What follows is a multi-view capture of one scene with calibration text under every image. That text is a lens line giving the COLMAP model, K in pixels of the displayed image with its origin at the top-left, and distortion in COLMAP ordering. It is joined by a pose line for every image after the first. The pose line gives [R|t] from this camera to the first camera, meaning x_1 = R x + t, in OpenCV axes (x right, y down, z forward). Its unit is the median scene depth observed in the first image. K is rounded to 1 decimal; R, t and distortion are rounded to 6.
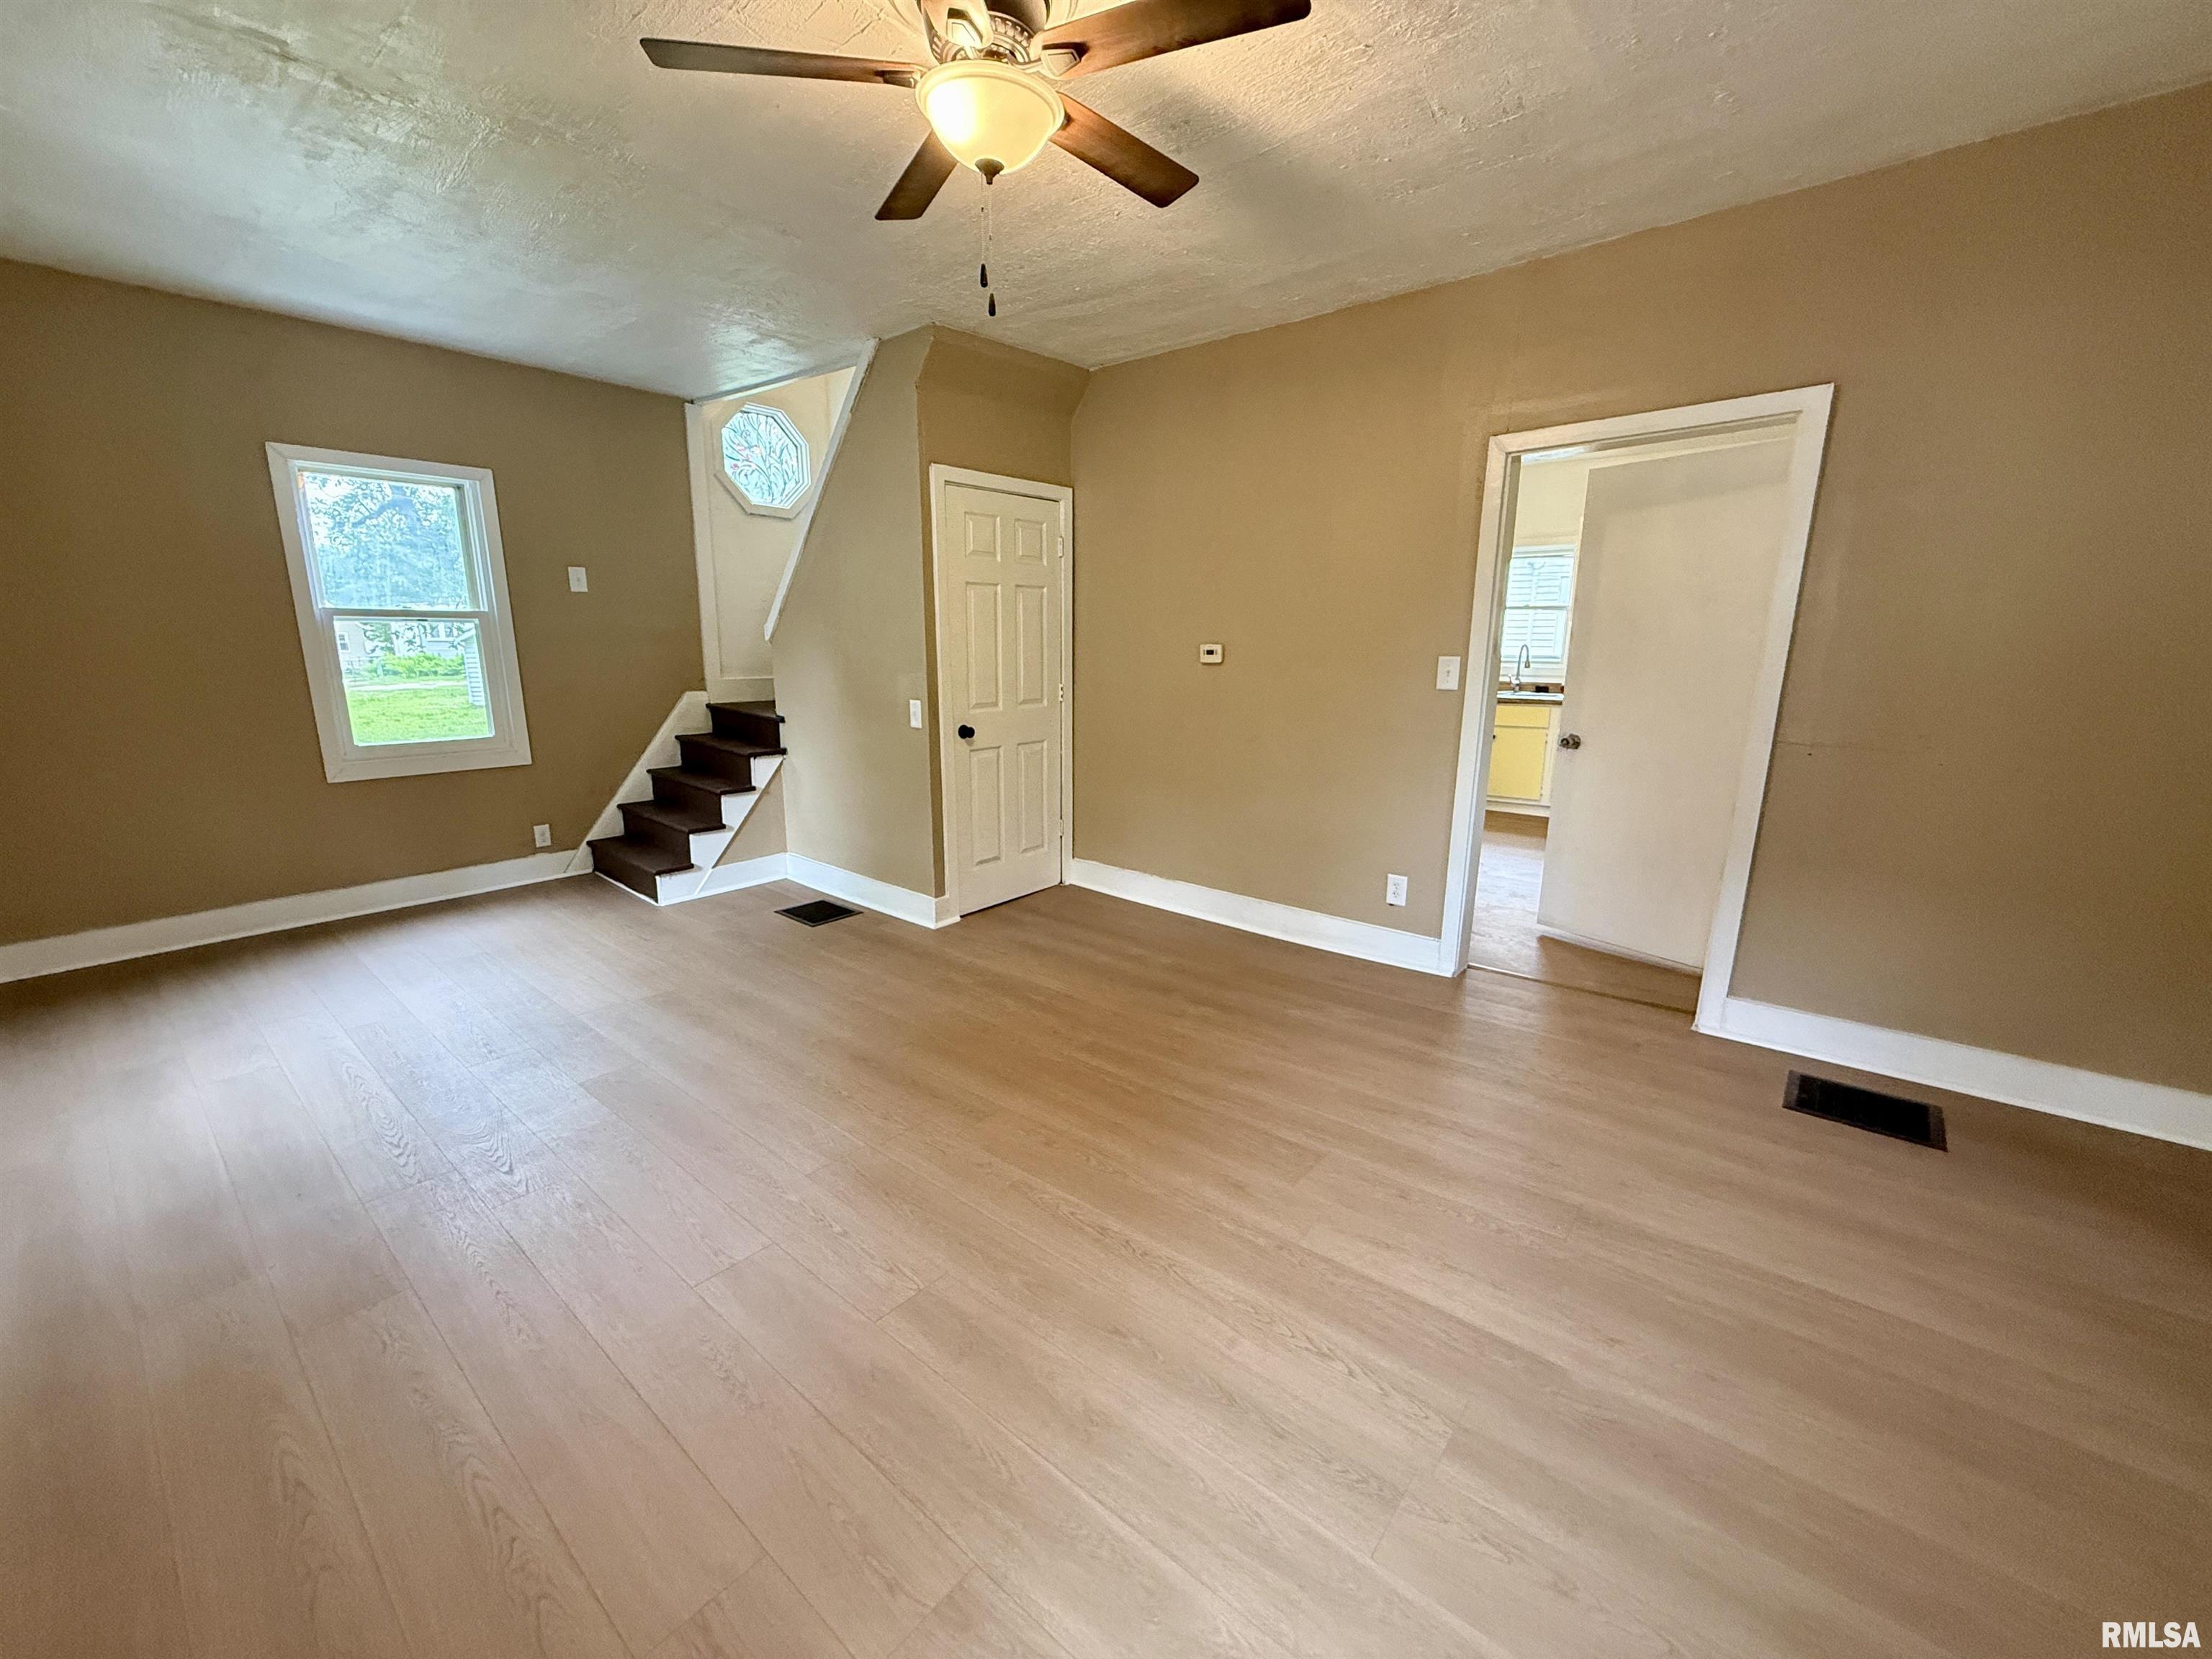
lens RADIAL K [[876.5, 0, 1099.0], [0, 876.5, 831.1], [0, 0, 1]] dist [-0.002012, -0.000414]
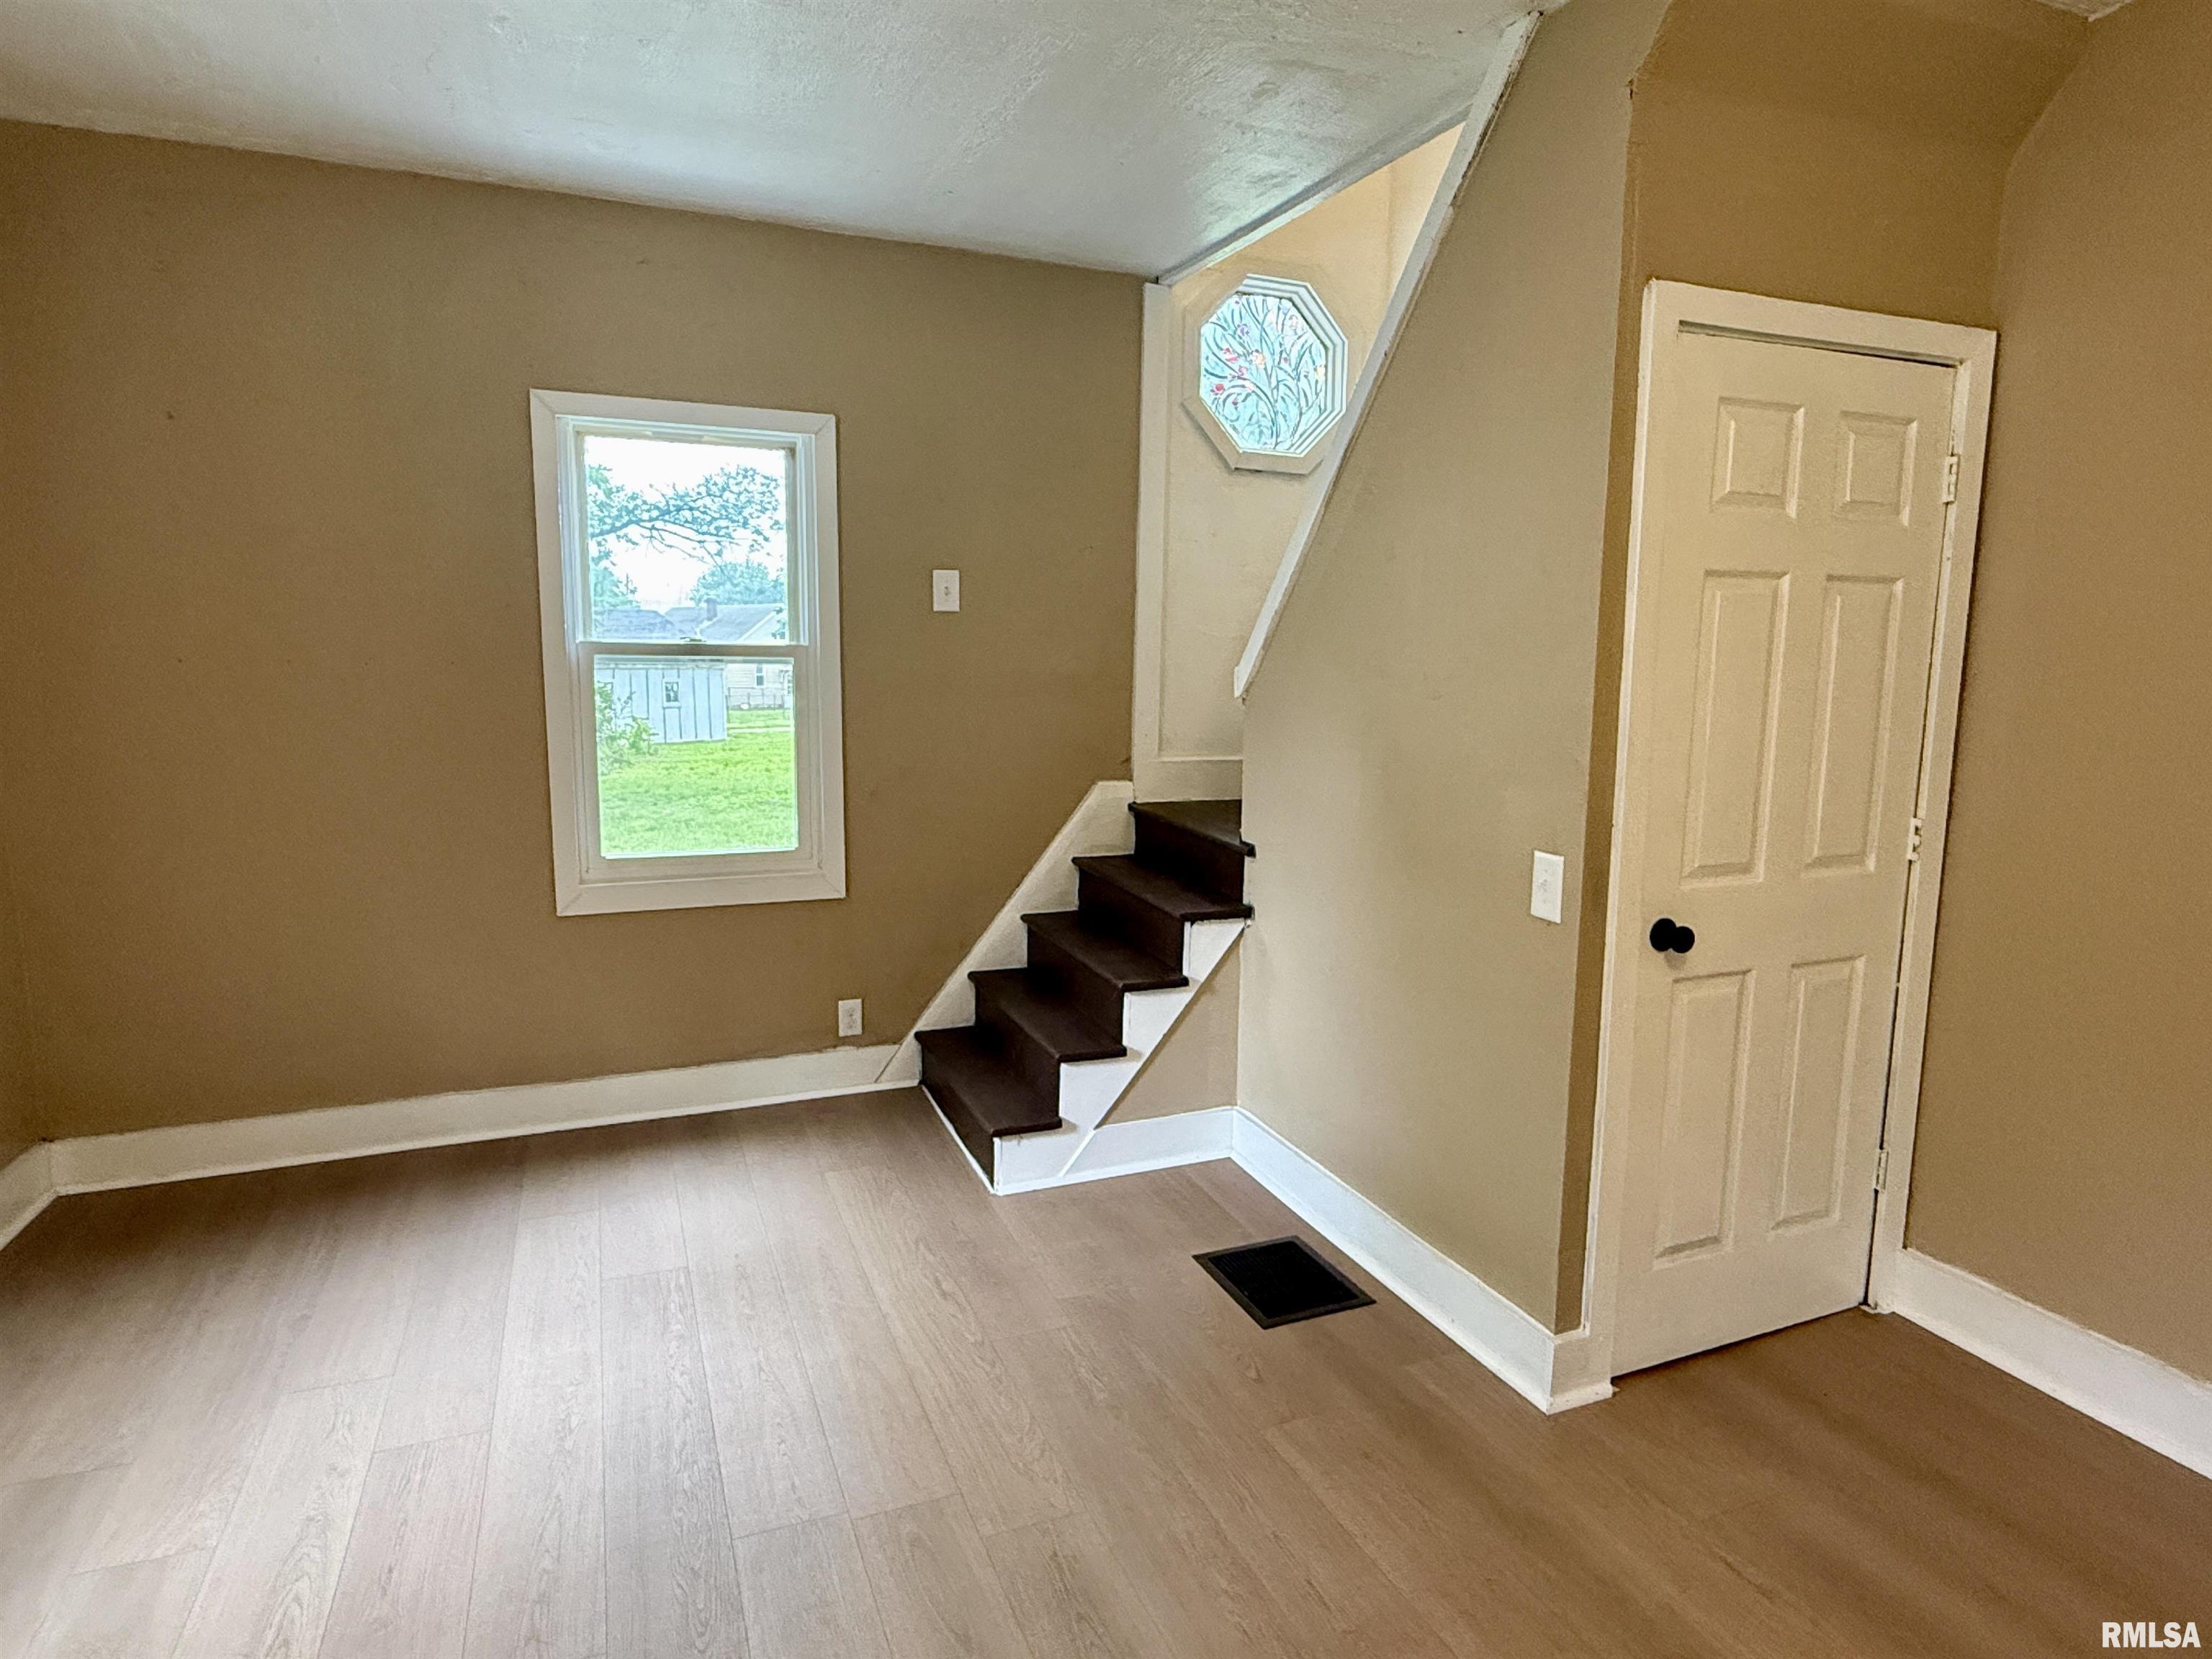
lens RADIAL K [[1232.5, 0, 1106.0], [0, 1232.5, 829.5], [0, 0, 1]] dist [-0.001839, -0.000264]
pose [[0.886174, 0.063731, -0.458950, -0.114932], [-0.103742, 0.992640, -0.062474, -0.091542], [0.451590, 0.102975, 0.886263, 0.346459]]
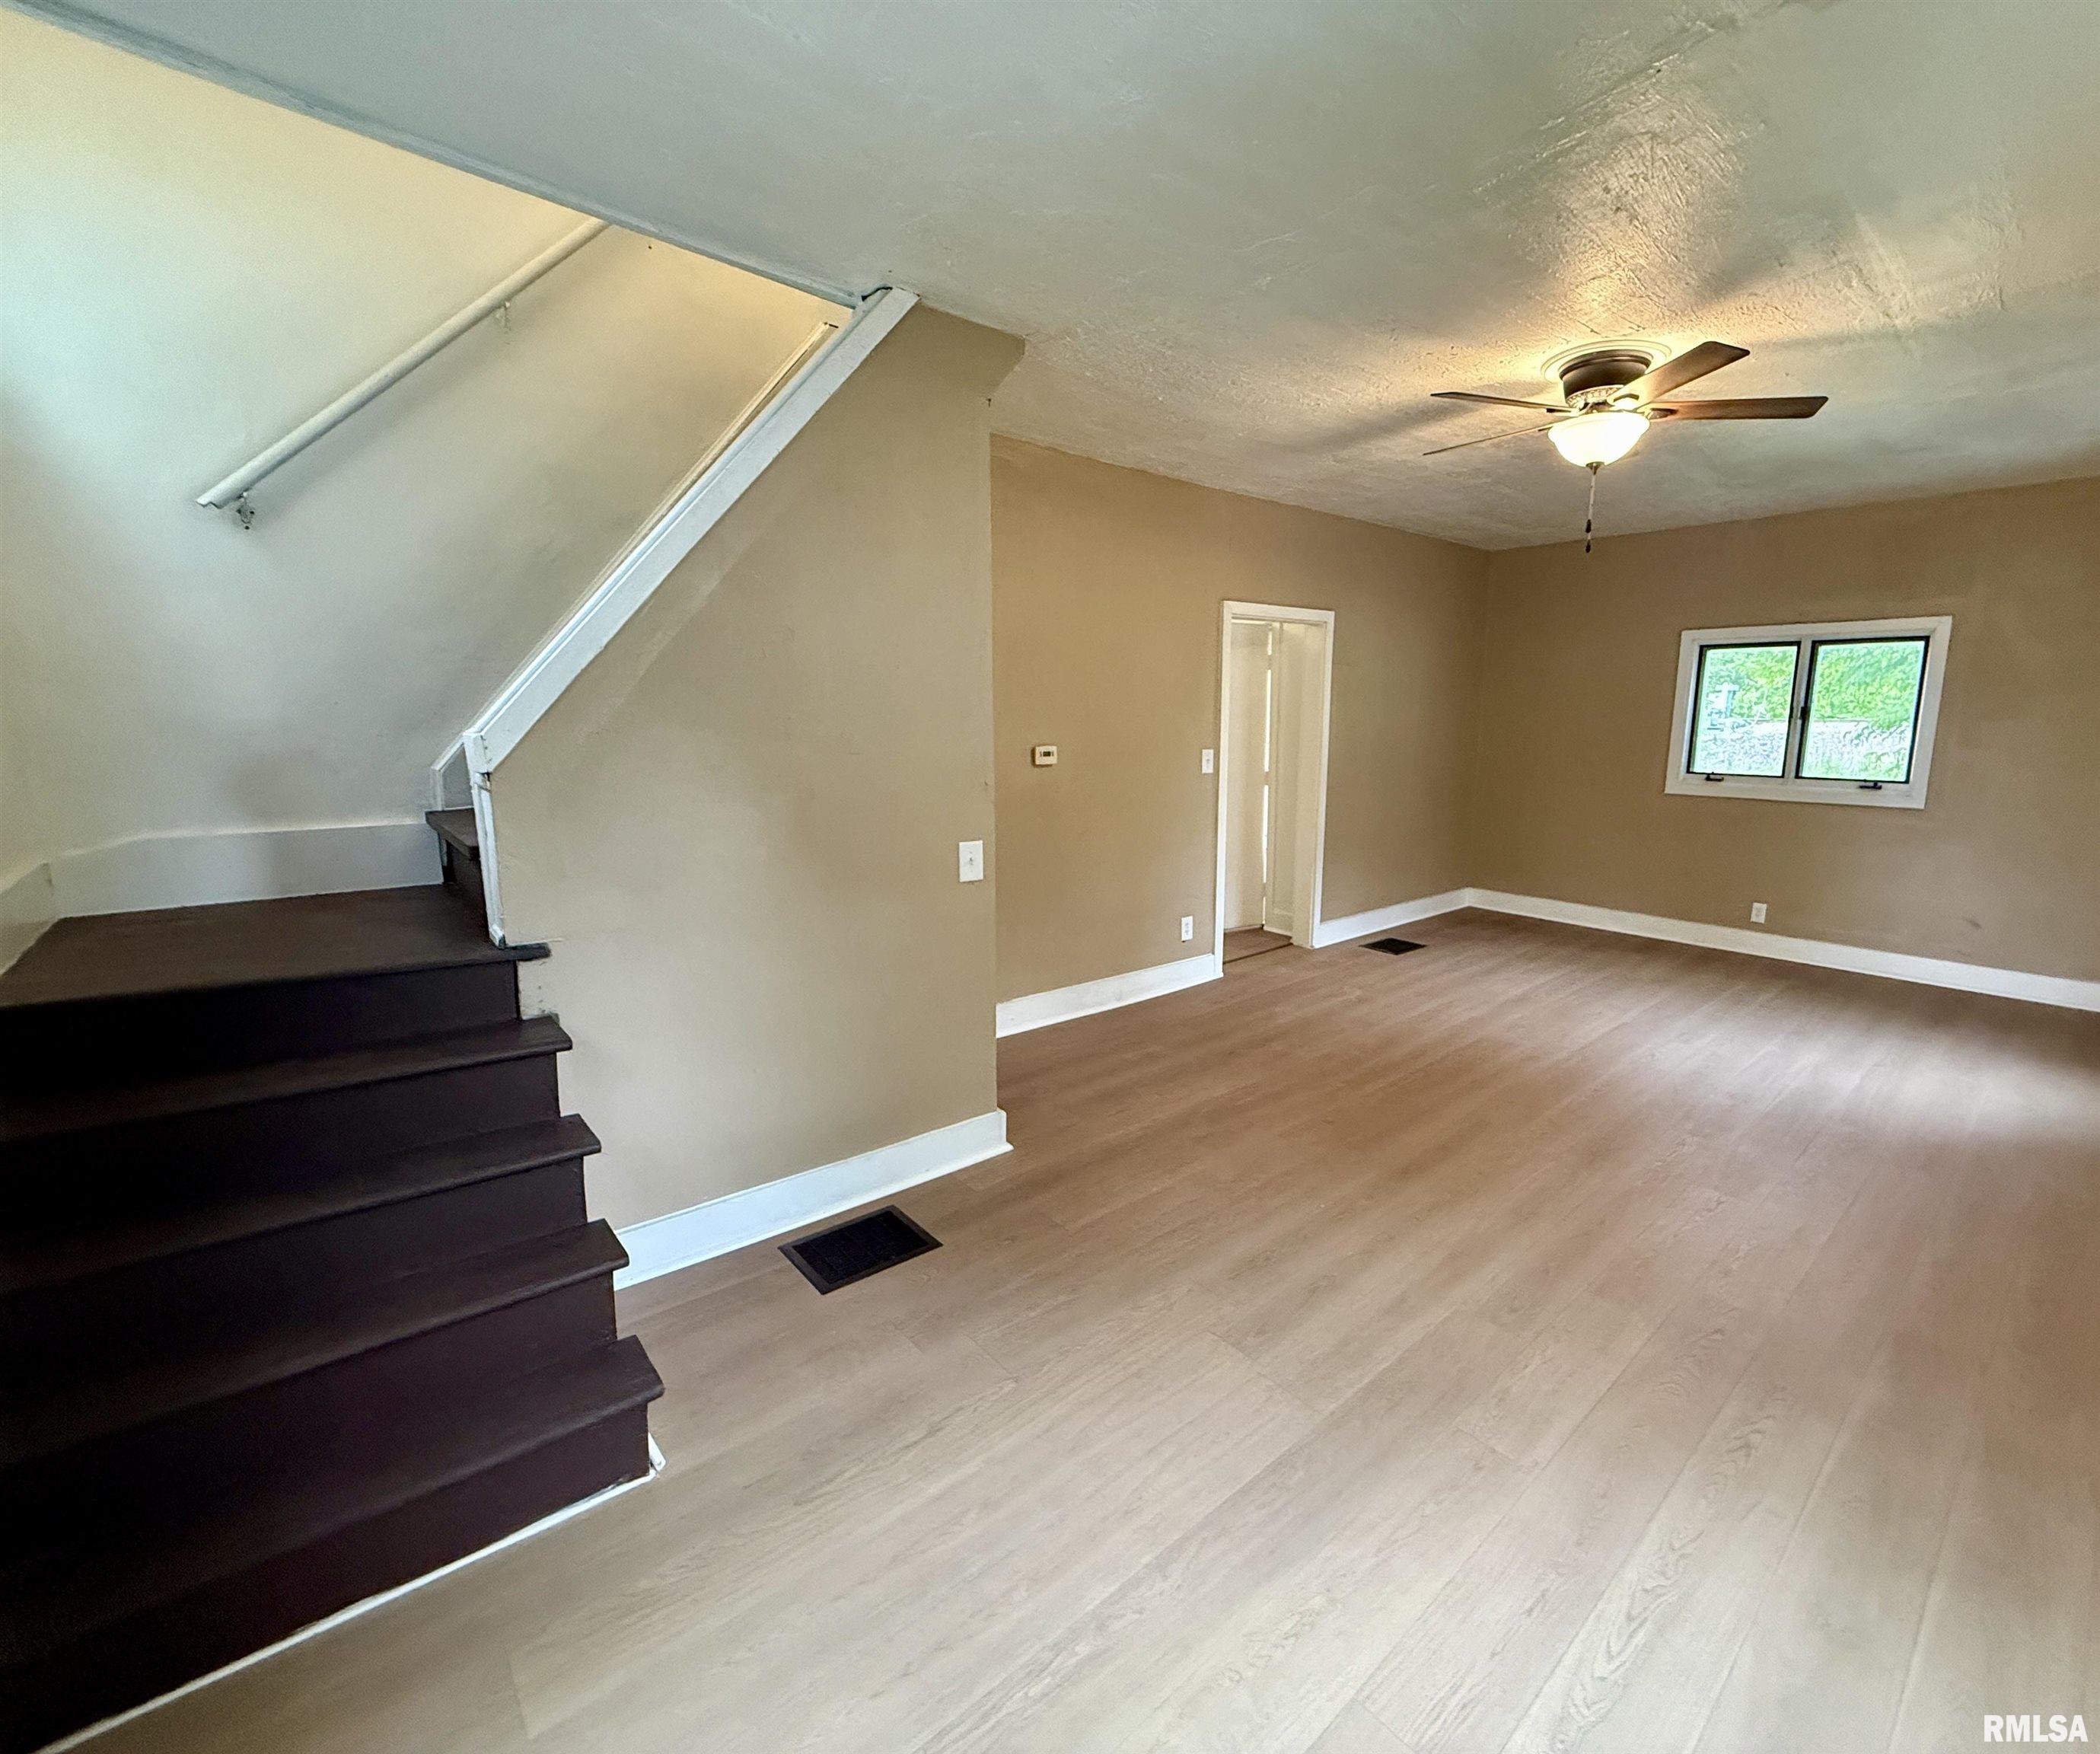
lens RADIAL K [[933.5, 0, 1159.4], [0, 933.5, 880.8], [0, 0, 1]] dist [-0.000672, -0.000483]
pose [[0.114912, -0.178461, 0.977214, -0.816980], [0.204788, 0.966855, 0.152488, -0.179527], [-0.972038, 0.182599, 0.147650, 0.670936]]
